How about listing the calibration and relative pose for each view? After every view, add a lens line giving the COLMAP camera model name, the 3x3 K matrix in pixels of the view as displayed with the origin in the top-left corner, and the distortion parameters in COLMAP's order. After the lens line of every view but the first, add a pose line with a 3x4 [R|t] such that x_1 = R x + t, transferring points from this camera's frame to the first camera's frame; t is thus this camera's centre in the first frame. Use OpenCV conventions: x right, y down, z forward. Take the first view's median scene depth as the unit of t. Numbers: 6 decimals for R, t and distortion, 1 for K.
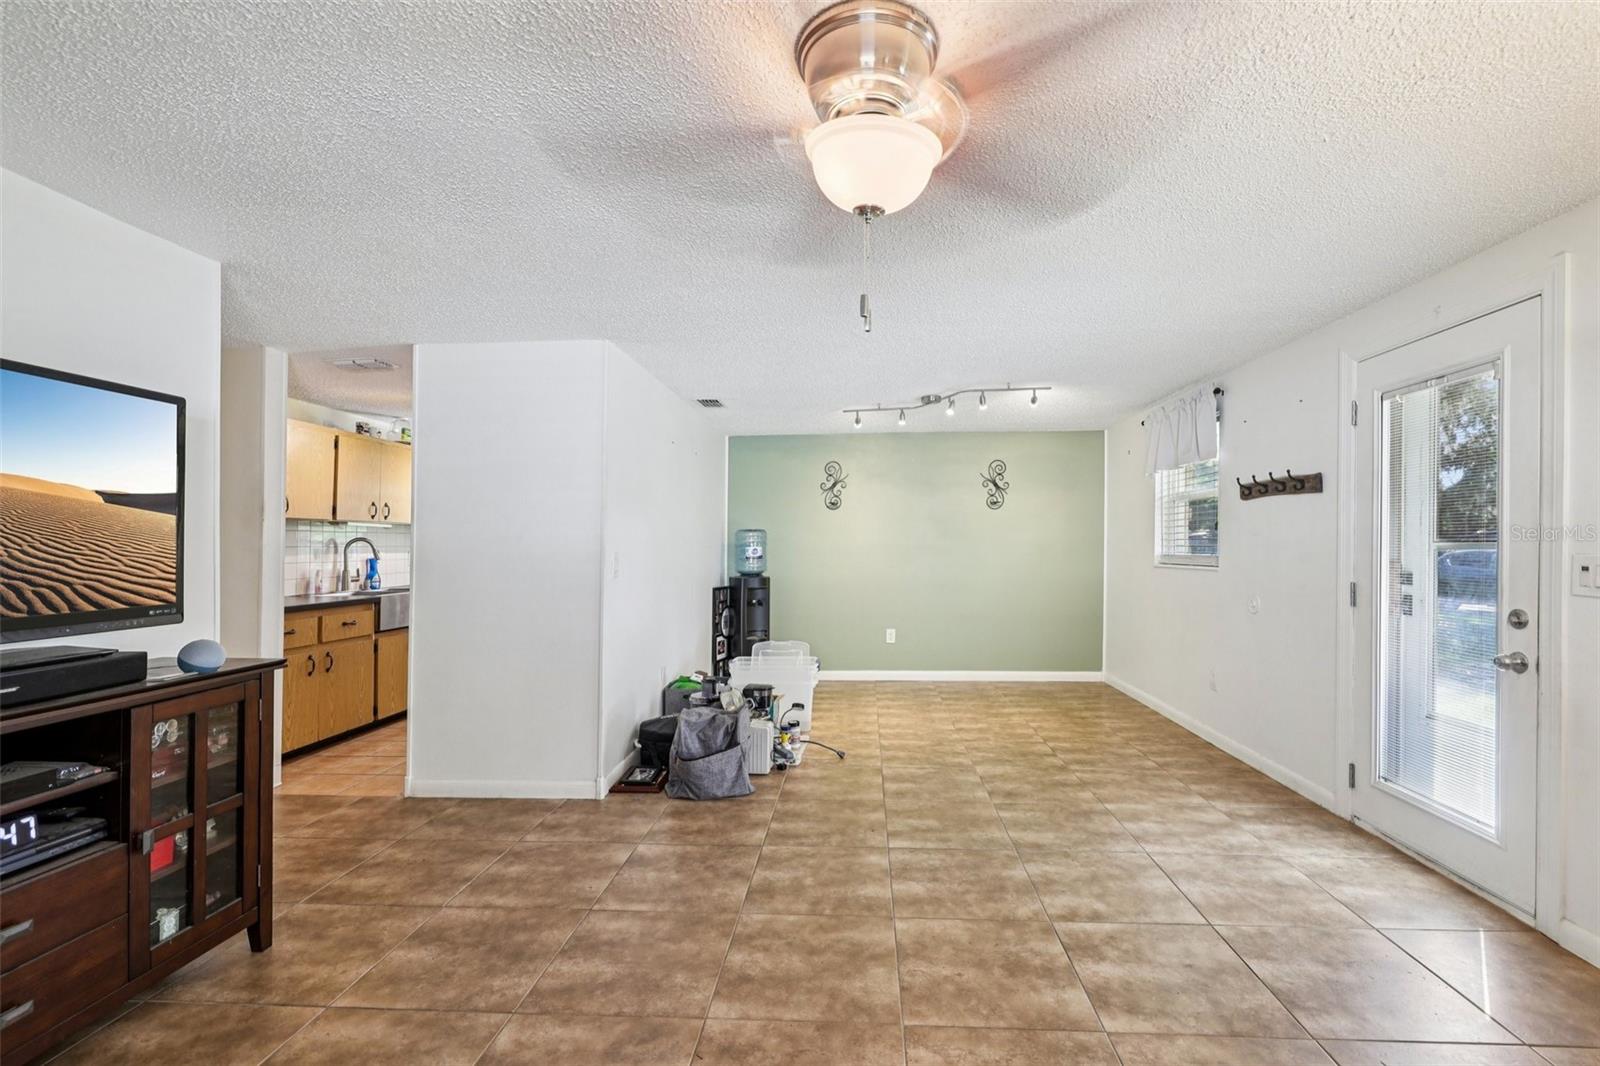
lens RADIAL K [[682.7, 0, 825.2], [0, 682.7, 551.3], [0, 0, 1]] dist [-0.000379, -0.000152]
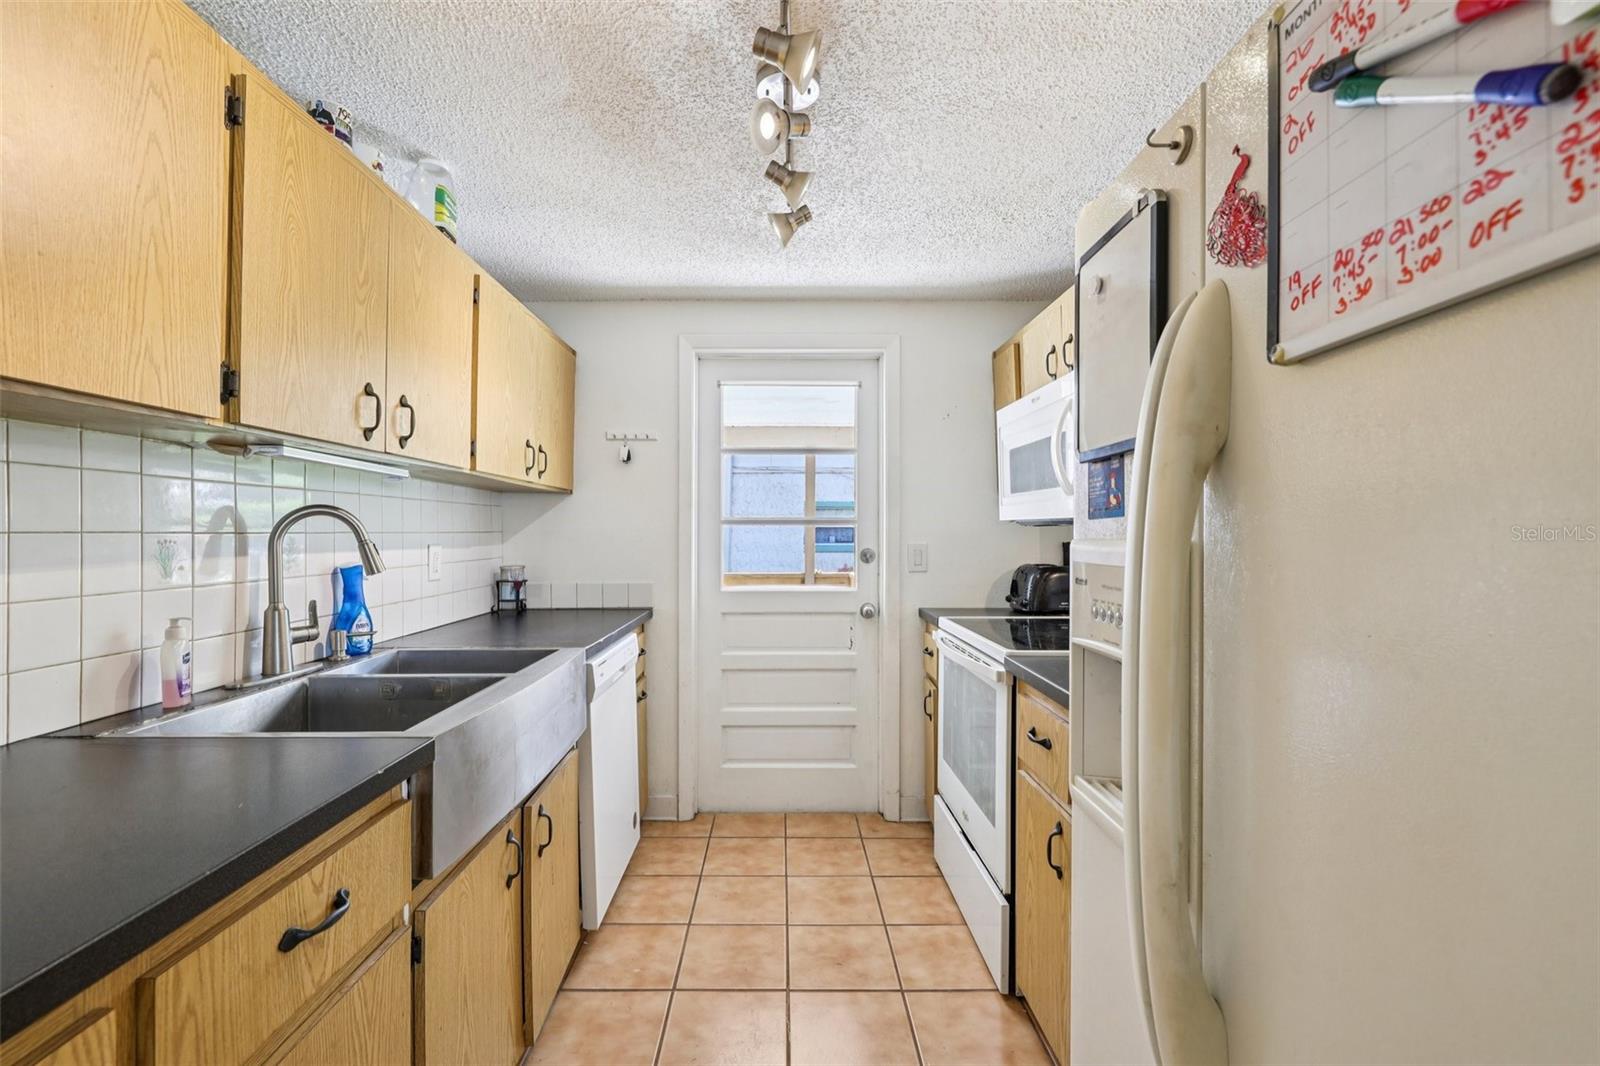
lens RADIAL K [[682.7, 0, 791.3], [0, 682.7, 535.9], [0, 0, 1]] dist [-0.000379, -0.000152]
pose [[0.998465, -0.006997, 0.054937, -0.480114], [0.006473, 0.999932, 0.009713, -0.007027], [-0.055001, -0.009342, 0.998443, 0.671095]]
